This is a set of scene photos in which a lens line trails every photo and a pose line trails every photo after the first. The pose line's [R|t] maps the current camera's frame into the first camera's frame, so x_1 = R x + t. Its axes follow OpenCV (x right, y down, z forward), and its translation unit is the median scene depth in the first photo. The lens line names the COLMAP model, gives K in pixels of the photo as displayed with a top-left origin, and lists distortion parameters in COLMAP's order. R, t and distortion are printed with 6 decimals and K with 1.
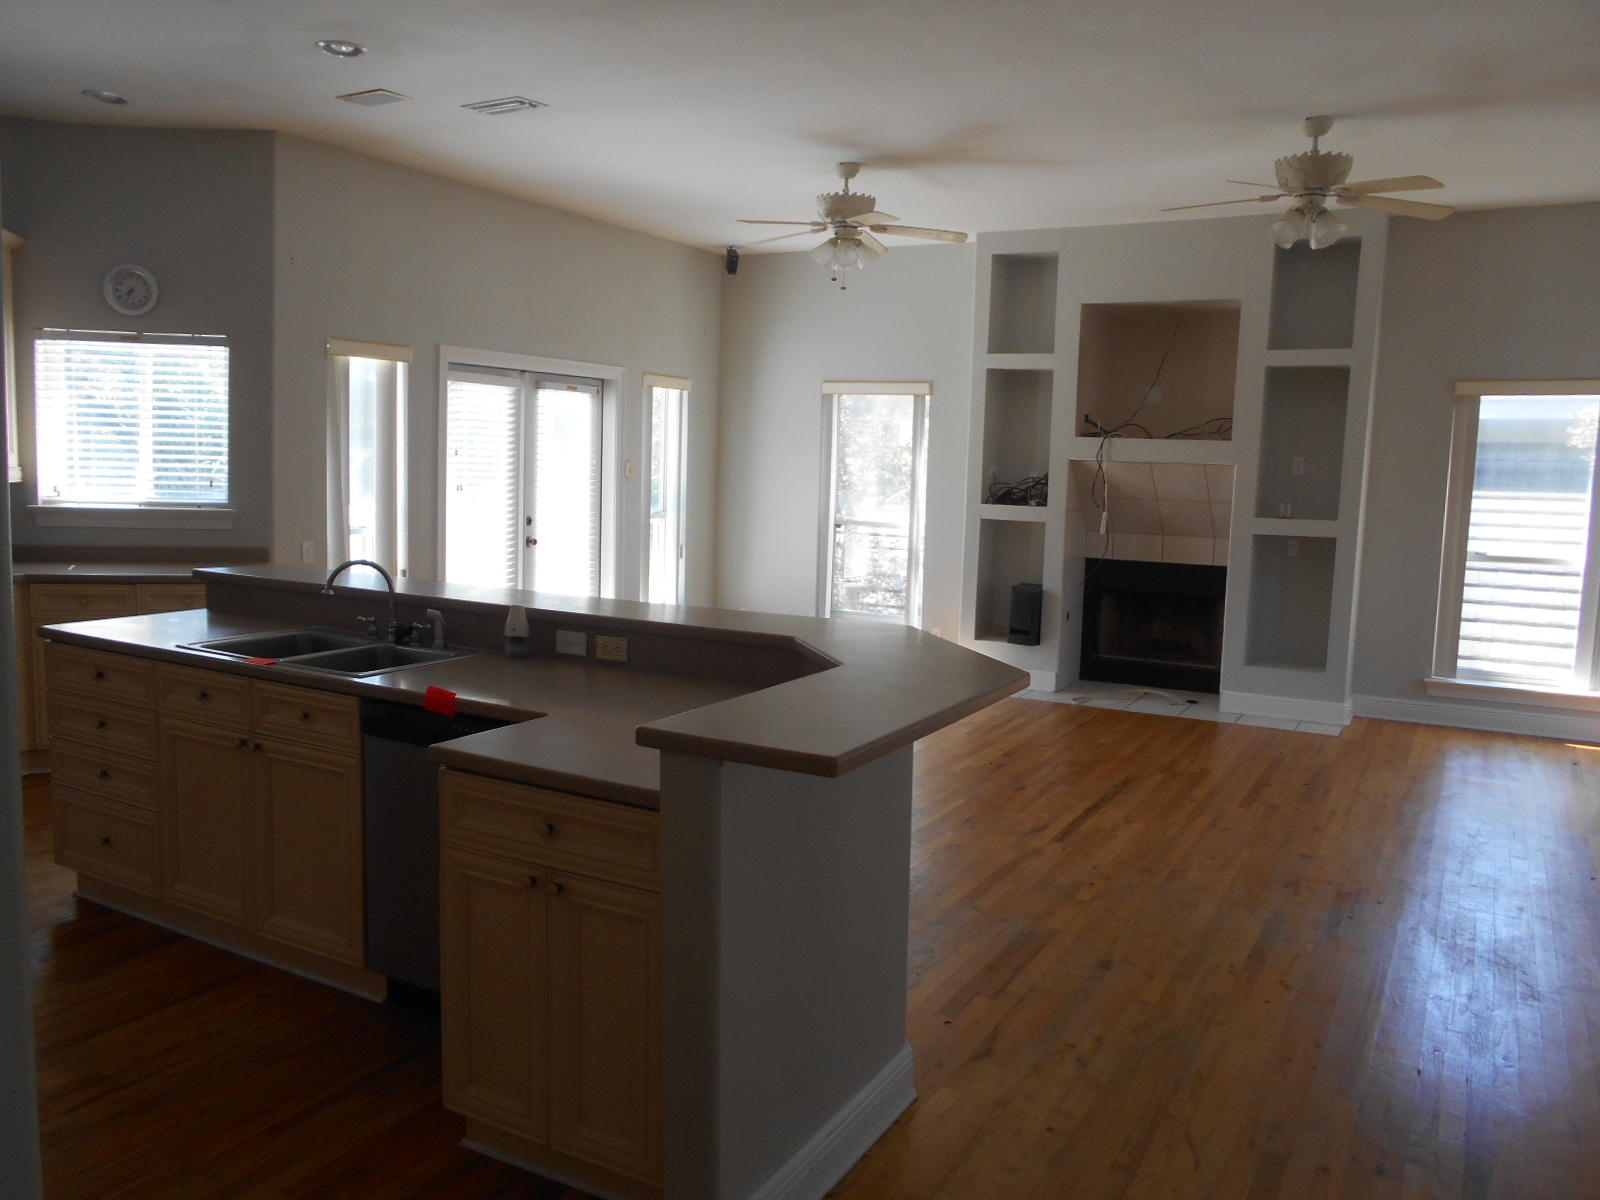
lens RADIAL K [[1226.3, 0, 800.0], [0, 1226.3, 600.0], [0, 0, 1]] dist [0.055075, -0.000959]
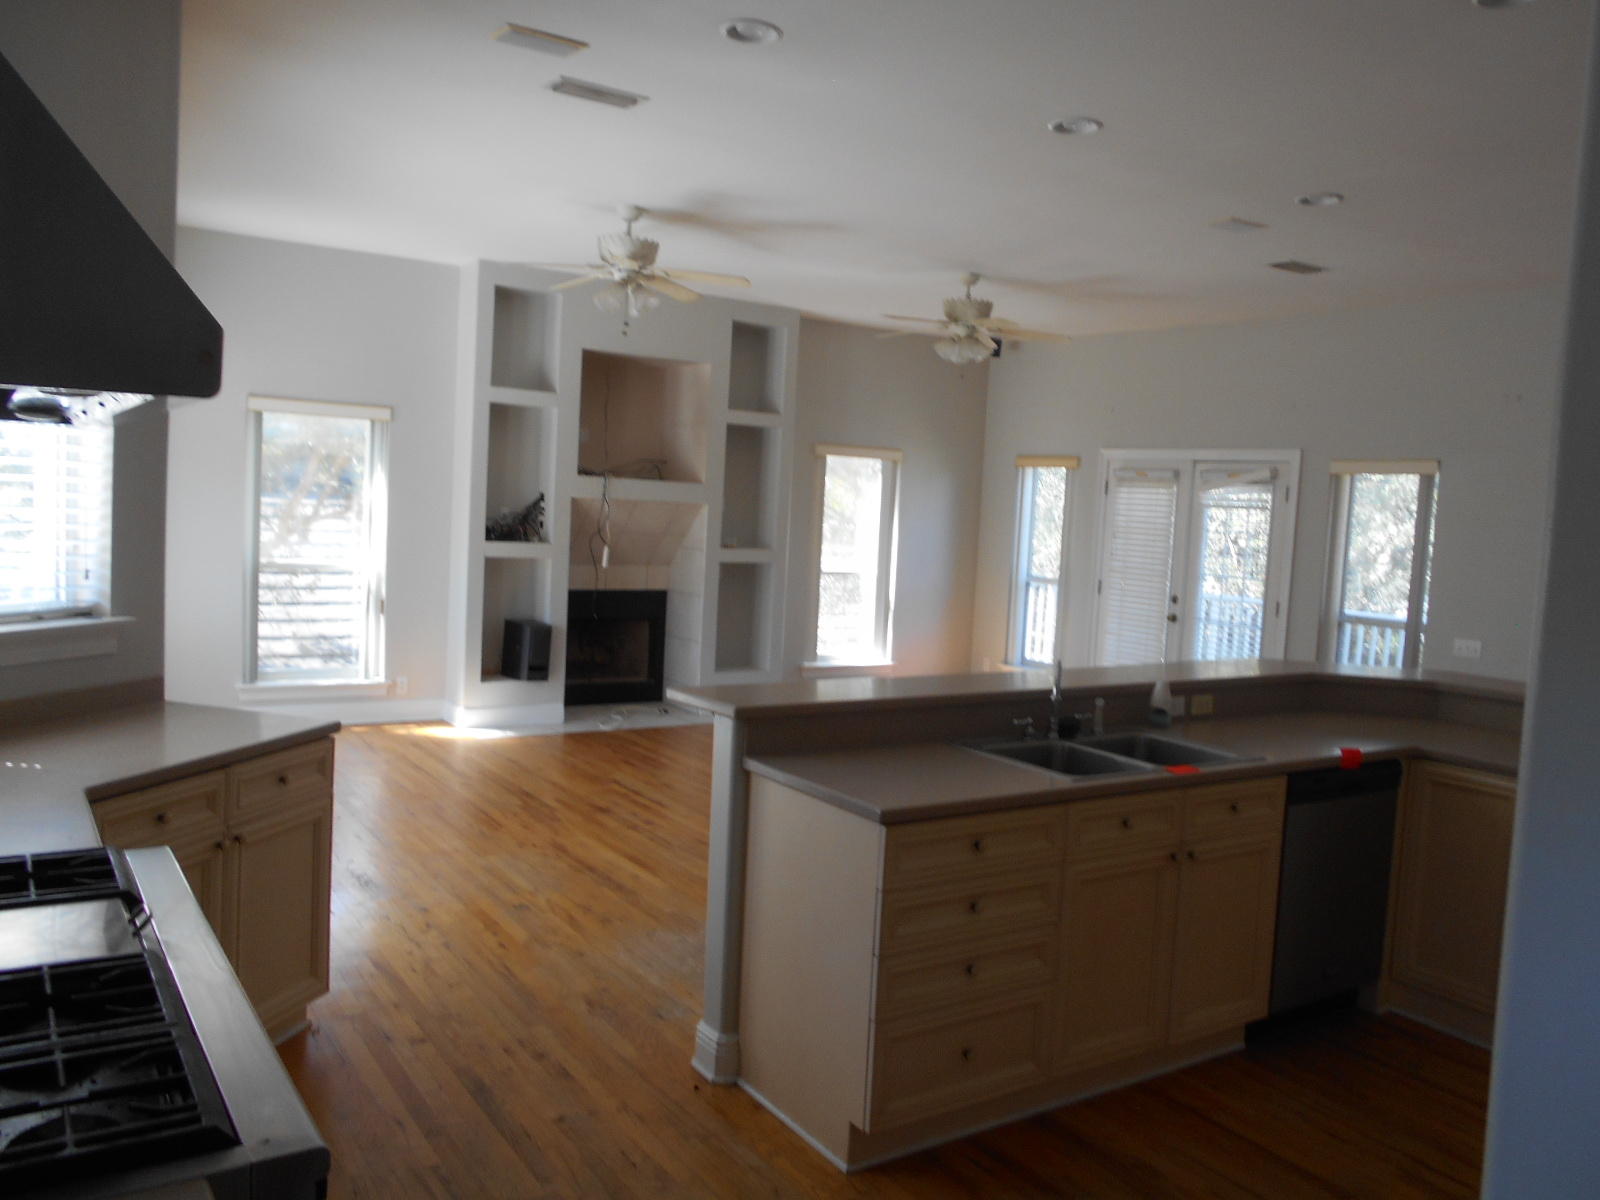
lens RADIAL K [[1249.1, 0, 798.2], [0, 1249.1, 596.6], [0, 0, 1]] dist [-0.010192, -0.000224]
pose [[0.452049, -0.073409, 0.888967, -0.675000], [0.069840, 0.996461, 0.046771, -0.071650], [-0.889255, 0.040943, 0.455576, 0.385107]]
